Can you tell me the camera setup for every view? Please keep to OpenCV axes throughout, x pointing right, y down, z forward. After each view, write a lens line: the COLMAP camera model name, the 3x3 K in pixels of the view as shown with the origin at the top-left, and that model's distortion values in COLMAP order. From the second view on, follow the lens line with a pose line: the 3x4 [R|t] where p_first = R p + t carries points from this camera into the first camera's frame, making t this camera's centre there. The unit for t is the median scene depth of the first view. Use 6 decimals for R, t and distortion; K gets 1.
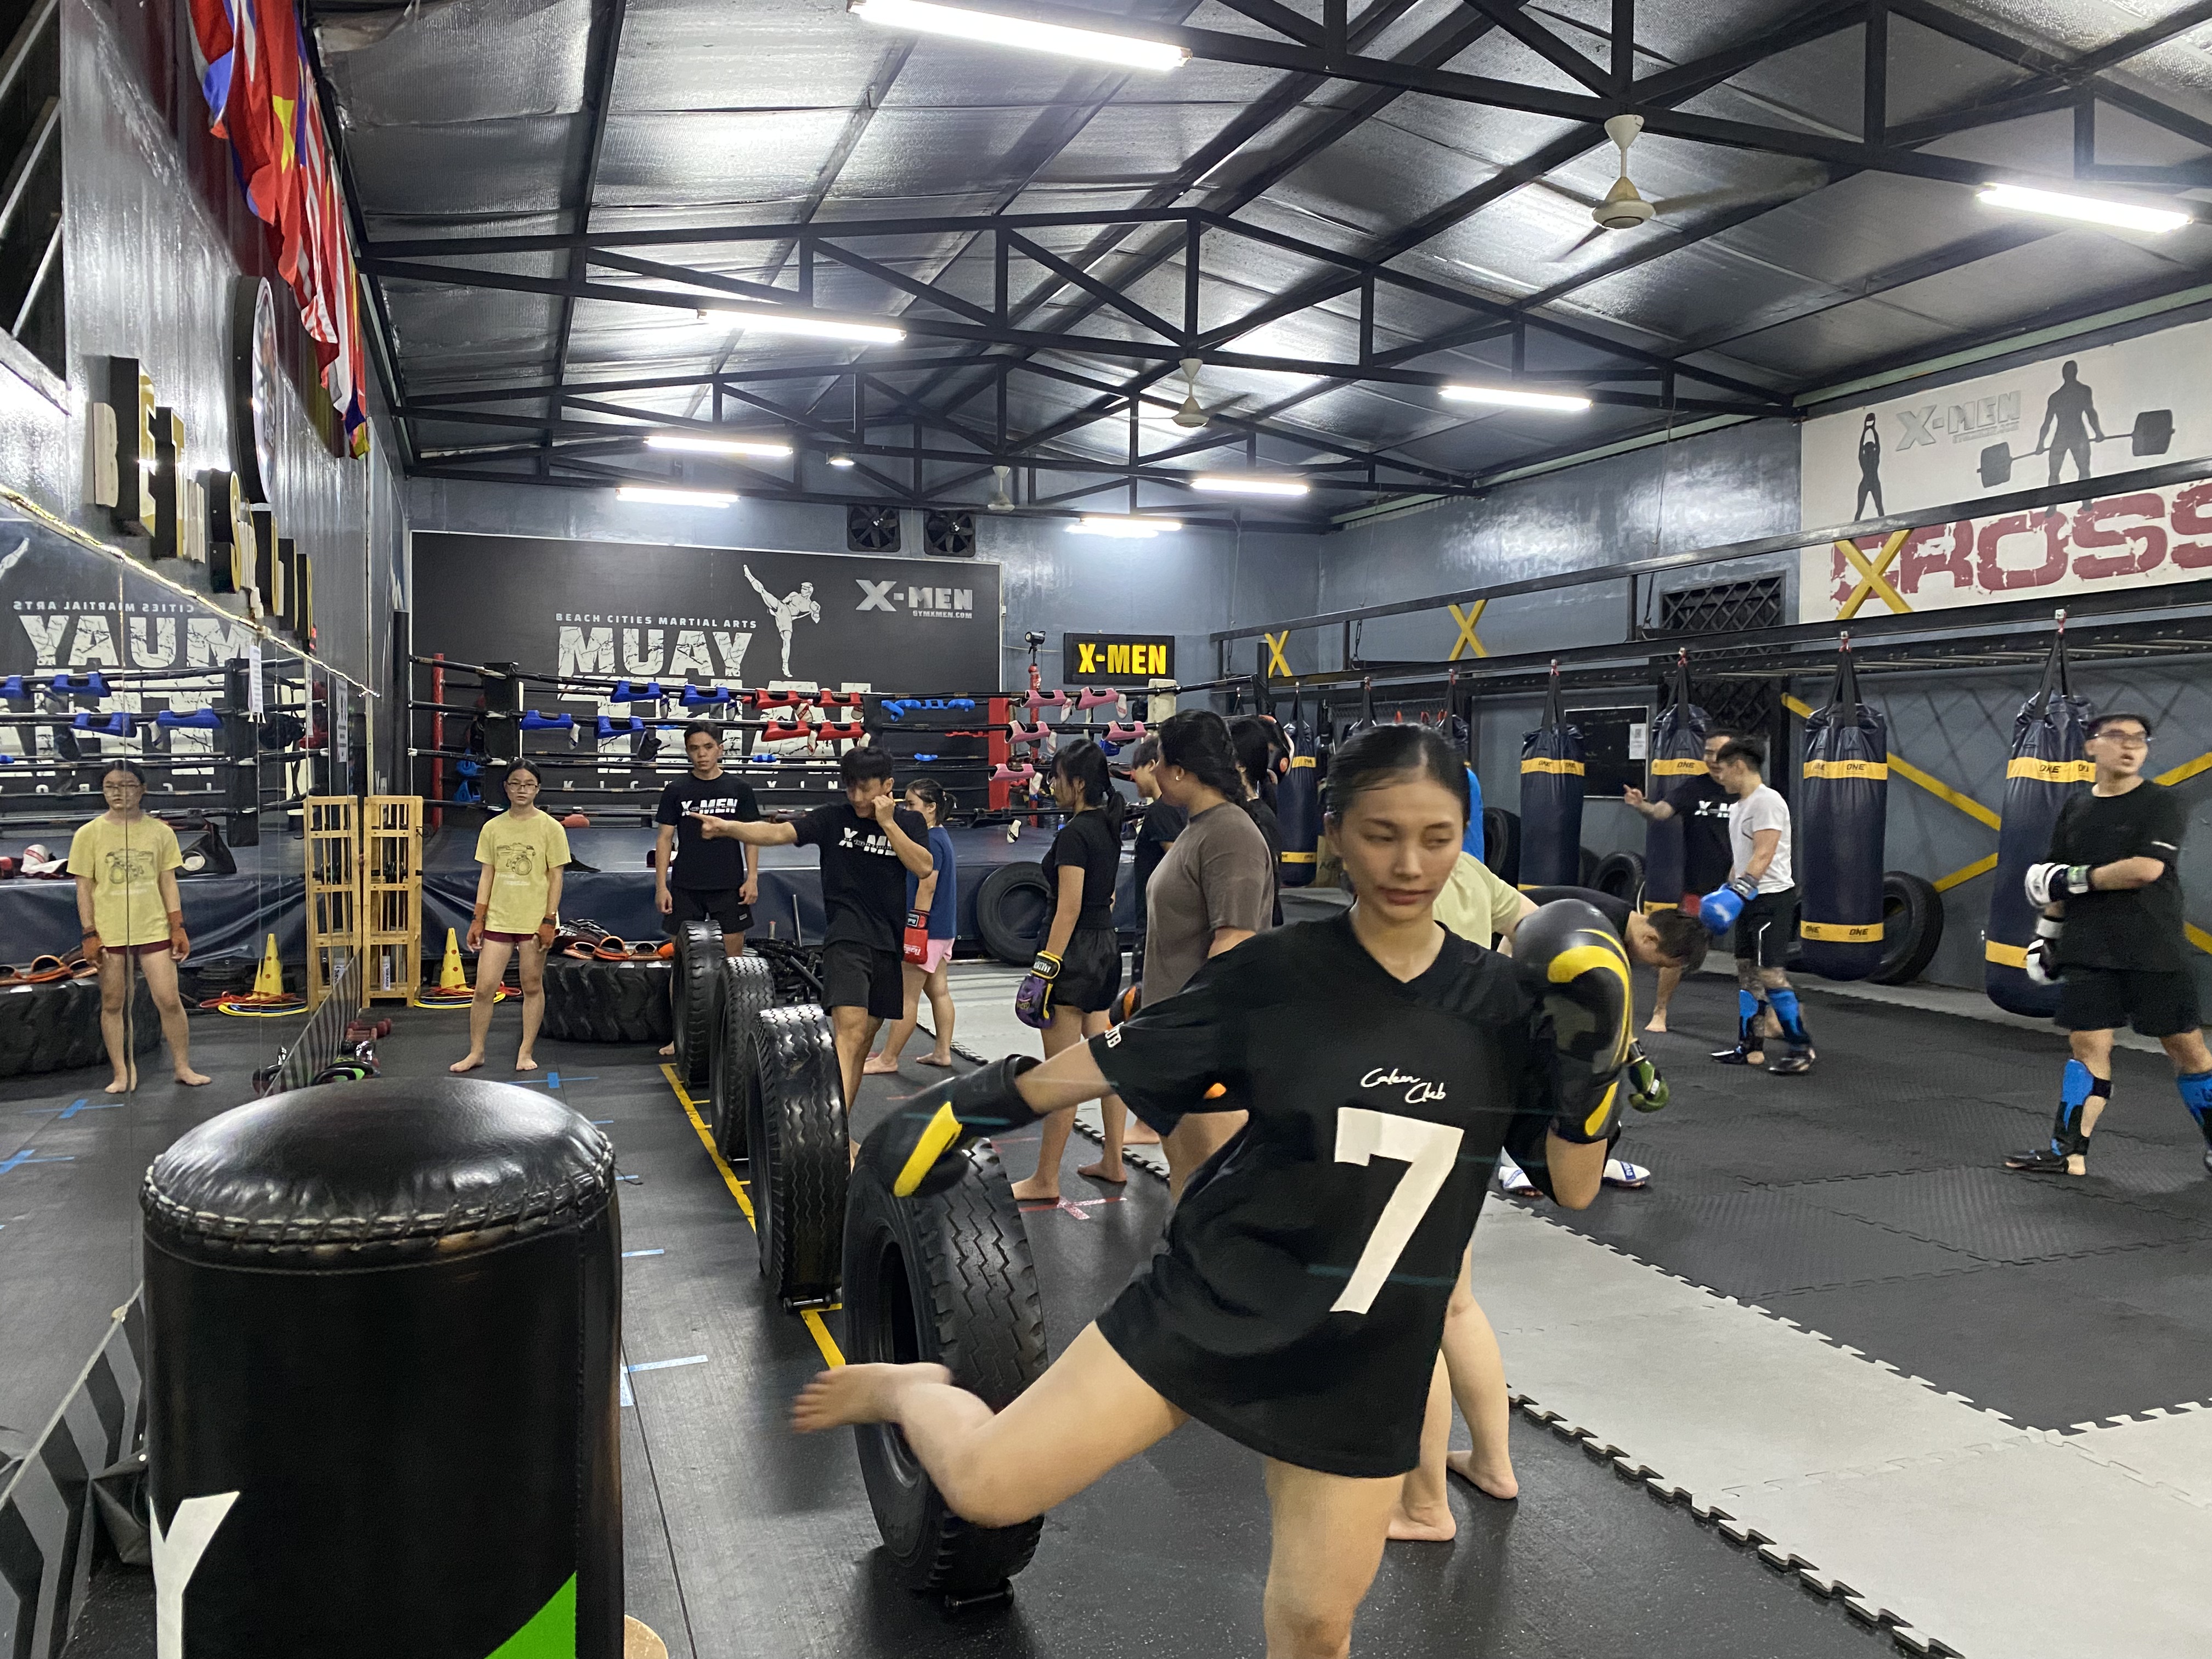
lens RADIAL K [[1696.0, 0, 1115.3], [0, 1696.0, 778.7], [0, 0, 1]] dist [0.143017, -0.186239]
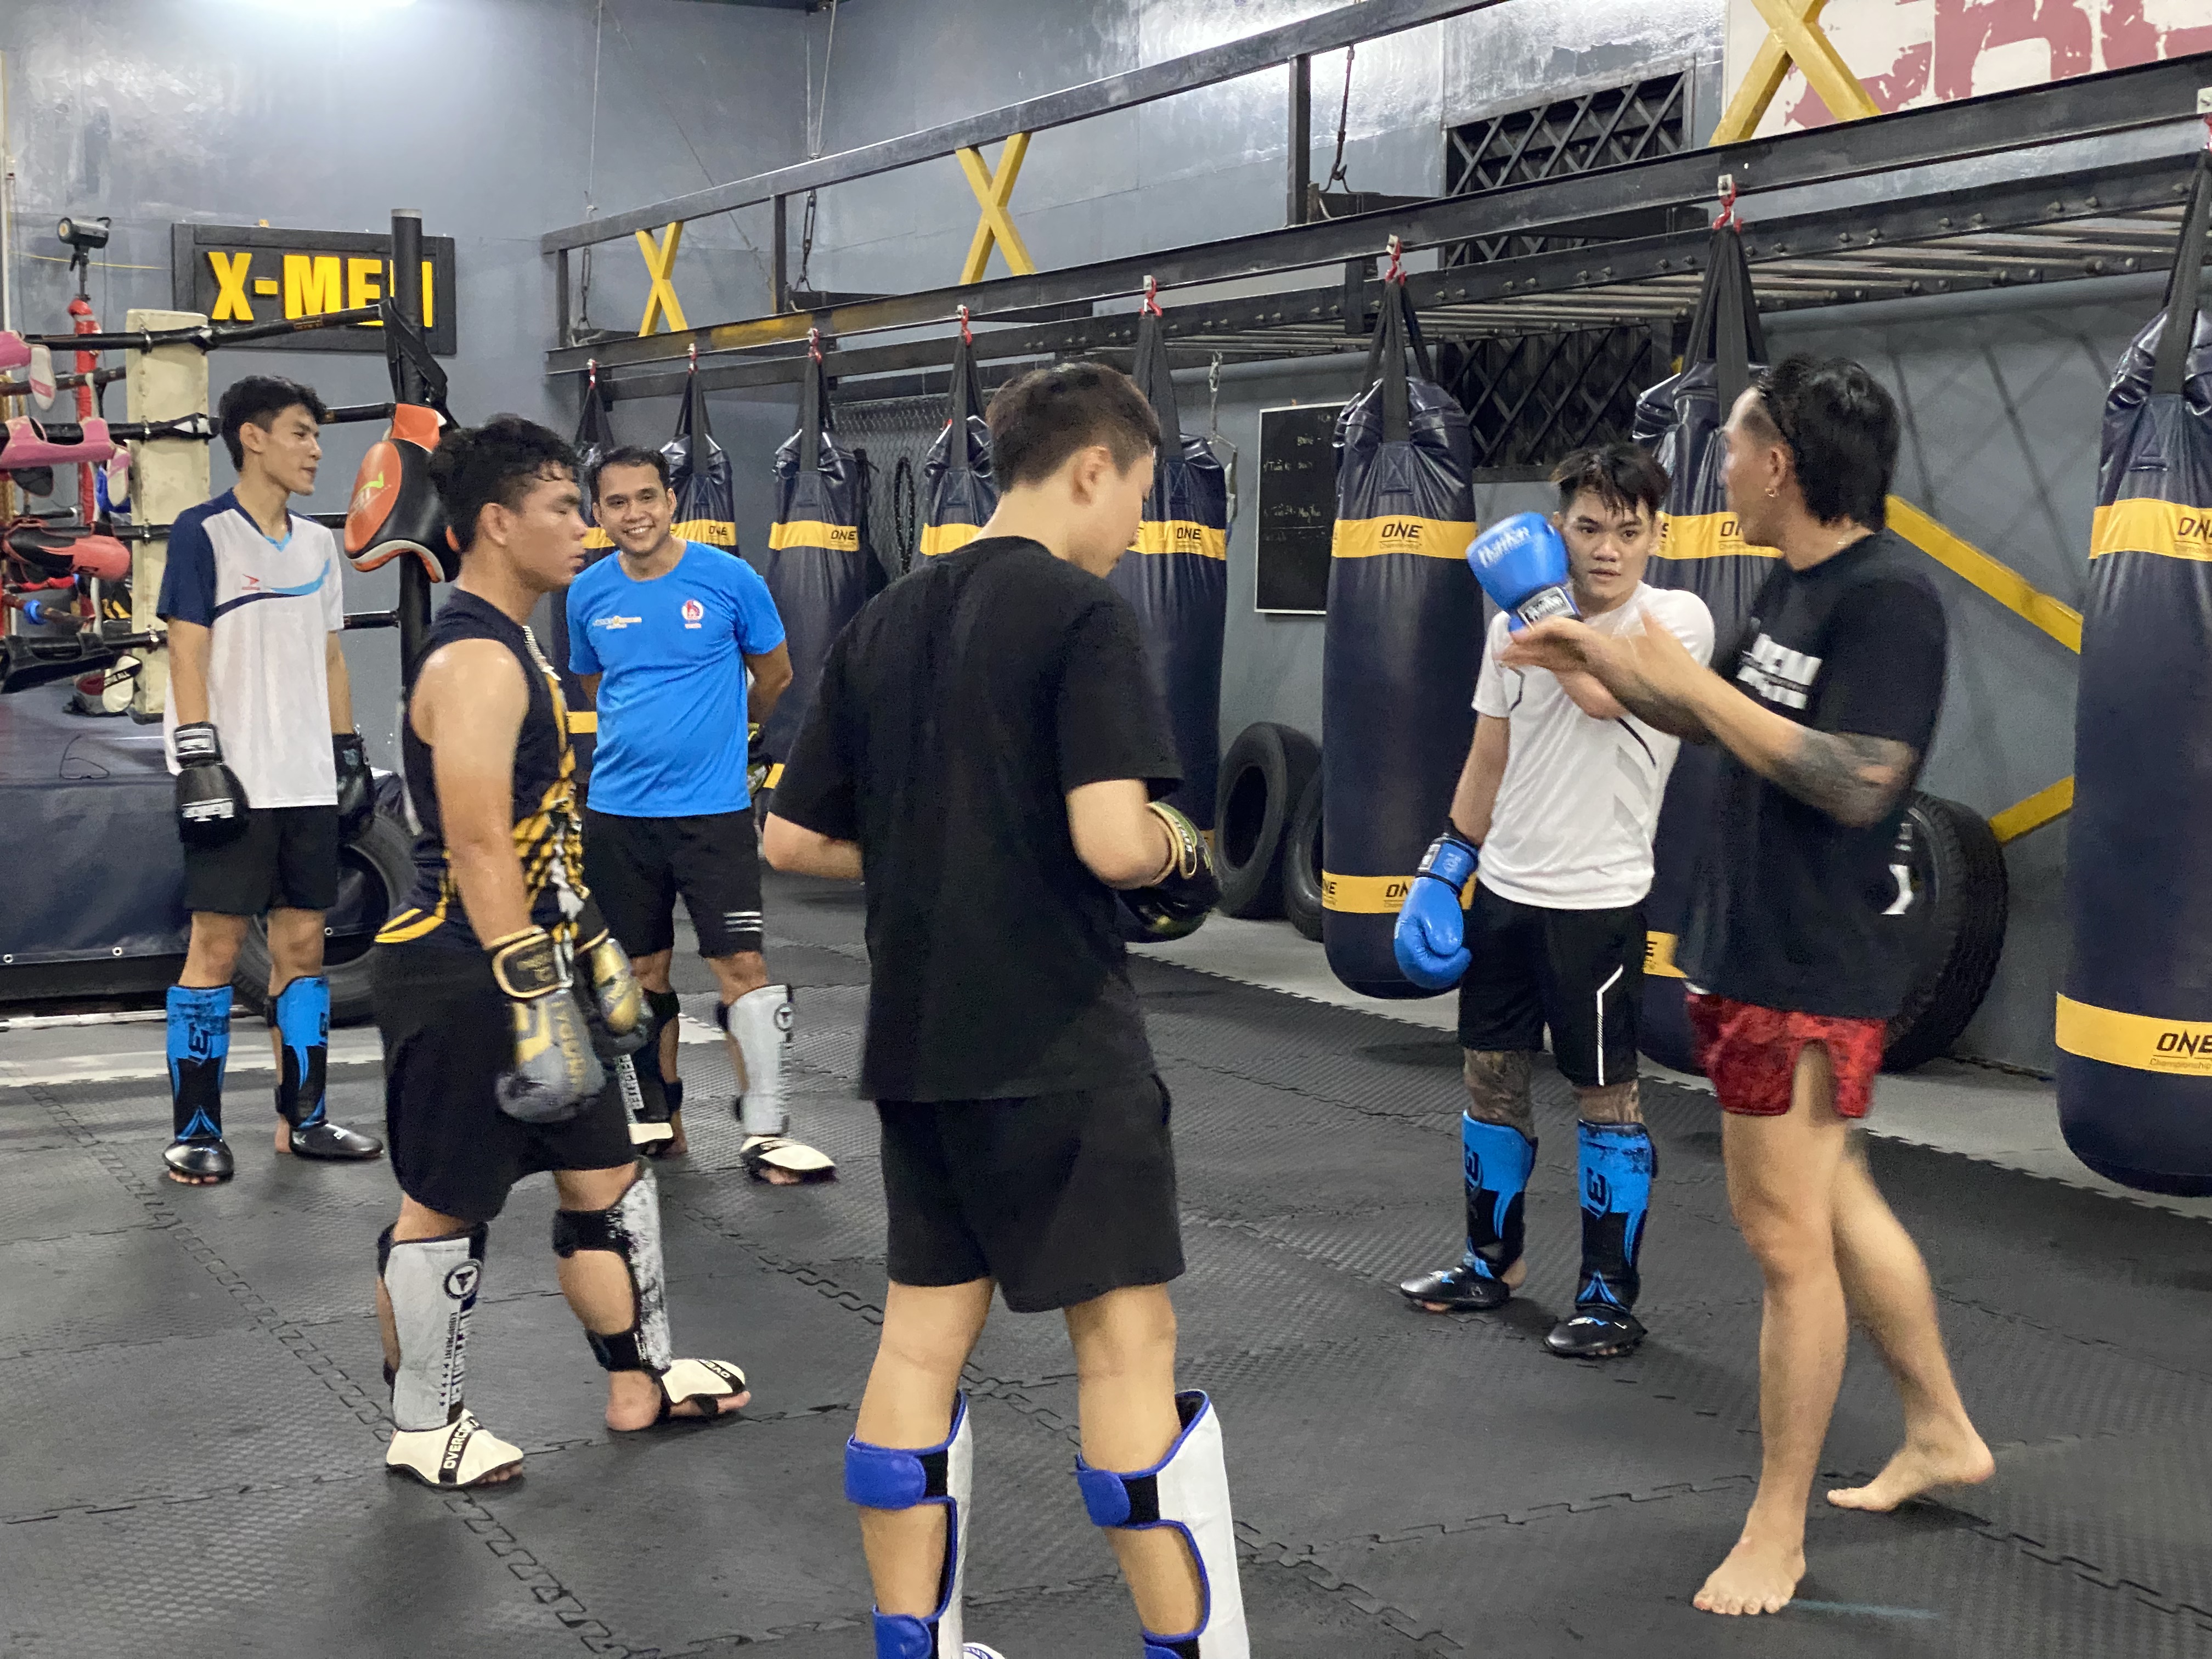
lens RADIAL K [[3268.0, 0, 1054.4], [0, 3268.0, 702.9], [0, 0, 1]] dist [0.238297, -0.045259]
pose [[0.995854, -0.007211, 0.090676, 0.171859], [0.003671, 0.999227, 0.039148, 0.001991], [-0.090888, -0.038653, 0.995111, 0.229300]]
